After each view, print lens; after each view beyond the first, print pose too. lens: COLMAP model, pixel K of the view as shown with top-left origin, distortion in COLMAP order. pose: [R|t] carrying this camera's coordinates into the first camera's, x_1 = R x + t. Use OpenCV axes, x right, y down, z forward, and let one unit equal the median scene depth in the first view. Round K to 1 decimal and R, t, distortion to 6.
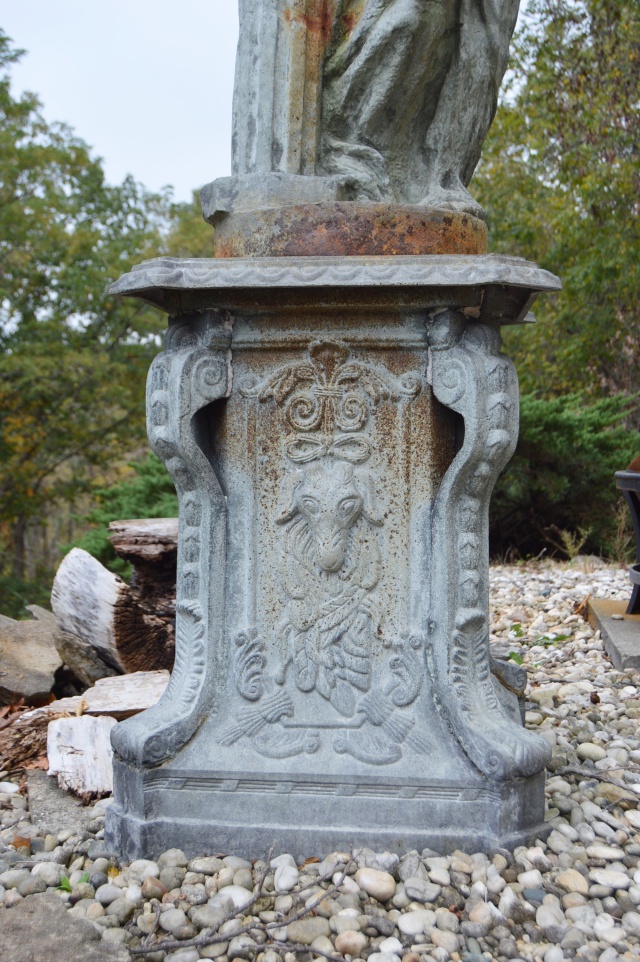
lens RADIAL K [[1169.0, 0, 319.4], [0, 1169.0, 494.2], [0, 0, 1]] dist [-0.081134, -0.002781]
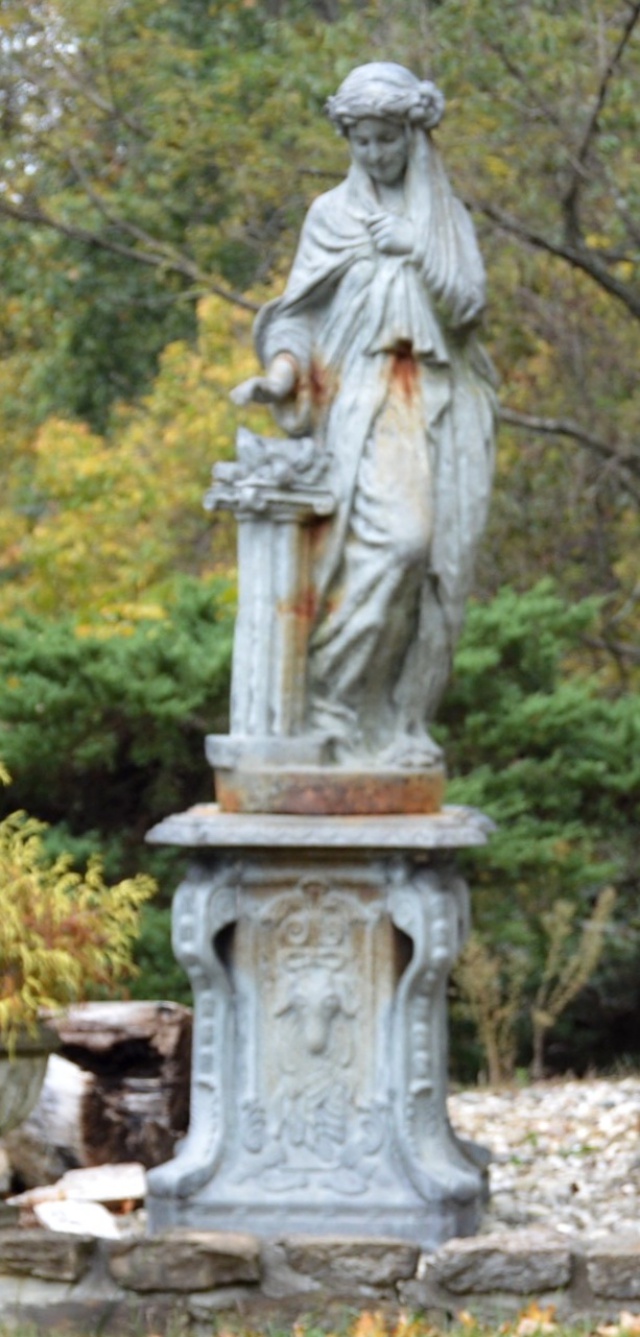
lens RADIAL K [[5191.3, 0, 320.0], [0, 5191.3, 668.5], [0, 0, 1]] dist [0.006745, 0.596160]
pose [[0.999501, 0.001055, 0.031577, -0.159235], [-0.000178, 0.999615, -0.027749, -0.190265], [-0.031594, 0.027729, 0.999116, -4.522141]]
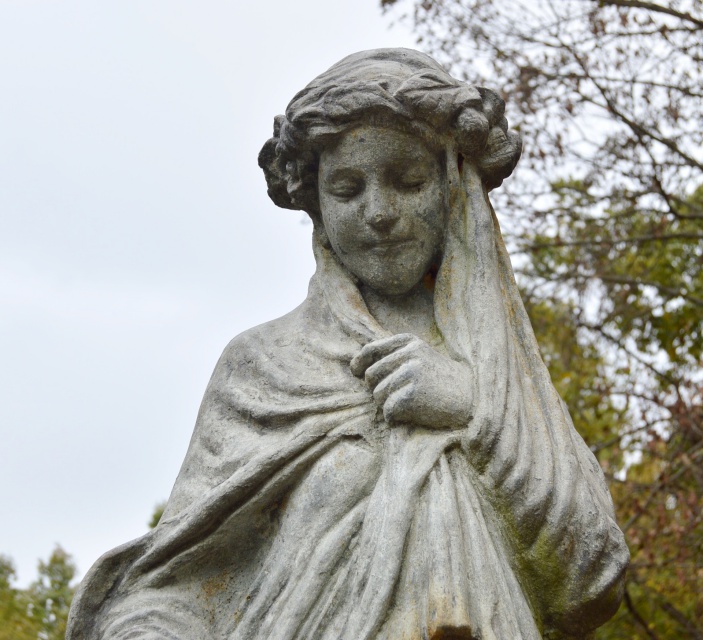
lens RADIAL K [[1310.2, 0, 351.5], [0, 1310.2, 320.0], [0, 0, 1]] dist [-0.014524, -0.075951]
pose [[0.985416, 0.071434, 0.154445, -0.031132], [0.002468, 0.901525, -0.432719, -0.575602], [-0.170147, 0.426789, 0.888201, 0.451032]]
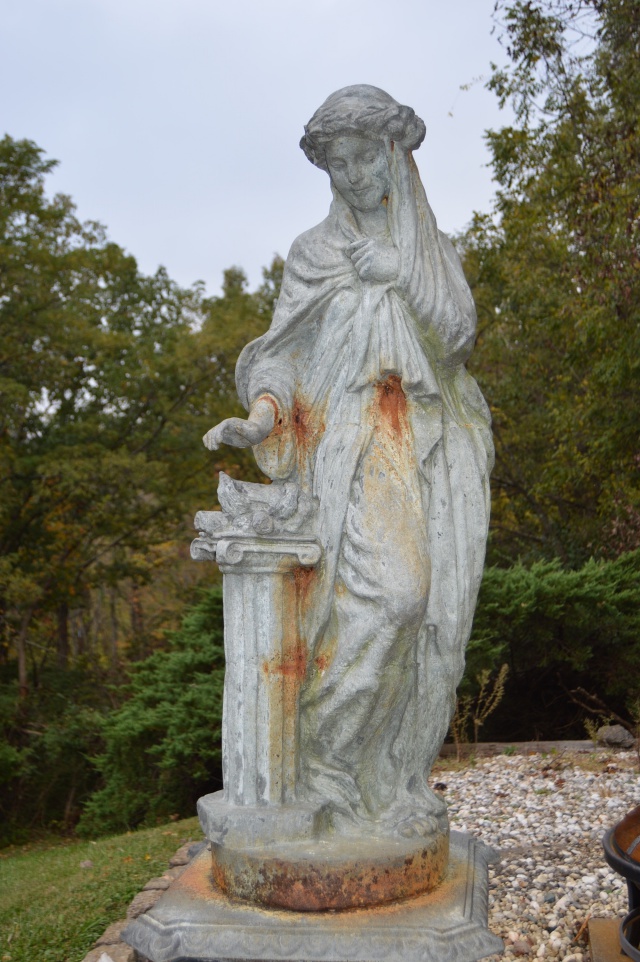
lens RADIAL K [[1169.0, 0, 319.4], [0, 1169.0, 494.2], [0, 0, 1]] dist [-0.081134, -0.002781]
pose [[0.998930, -0.031750, -0.033615, 0.068537], [0.030003, 0.998234, -0.051267, -0.516207], [0.035183, 0.050204, 0.998119, -0.160919]]
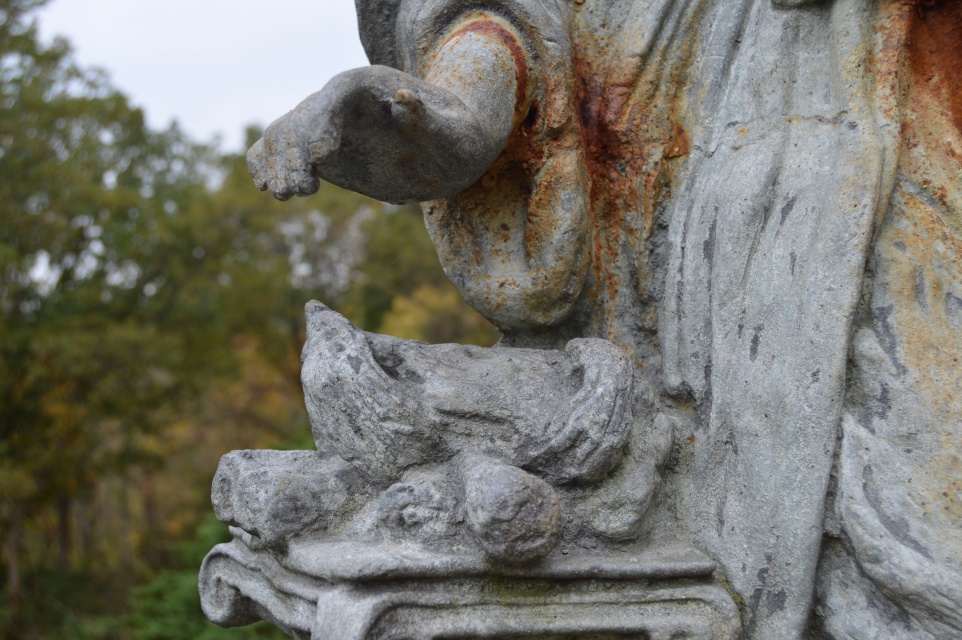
lens RADIAL K [[1243.3, 0, 481.0], [0, 1243.3, 320.0], [0, 0, 1]] dist [-0.084375, 0.001936]
pose [[0.996240, -0.043533, 0.074902, -0.049945], [0.049890, 0.995113, -0.085207, -0.566784], [-0.070827, 0.088623, 0.993544, 0.677758]]
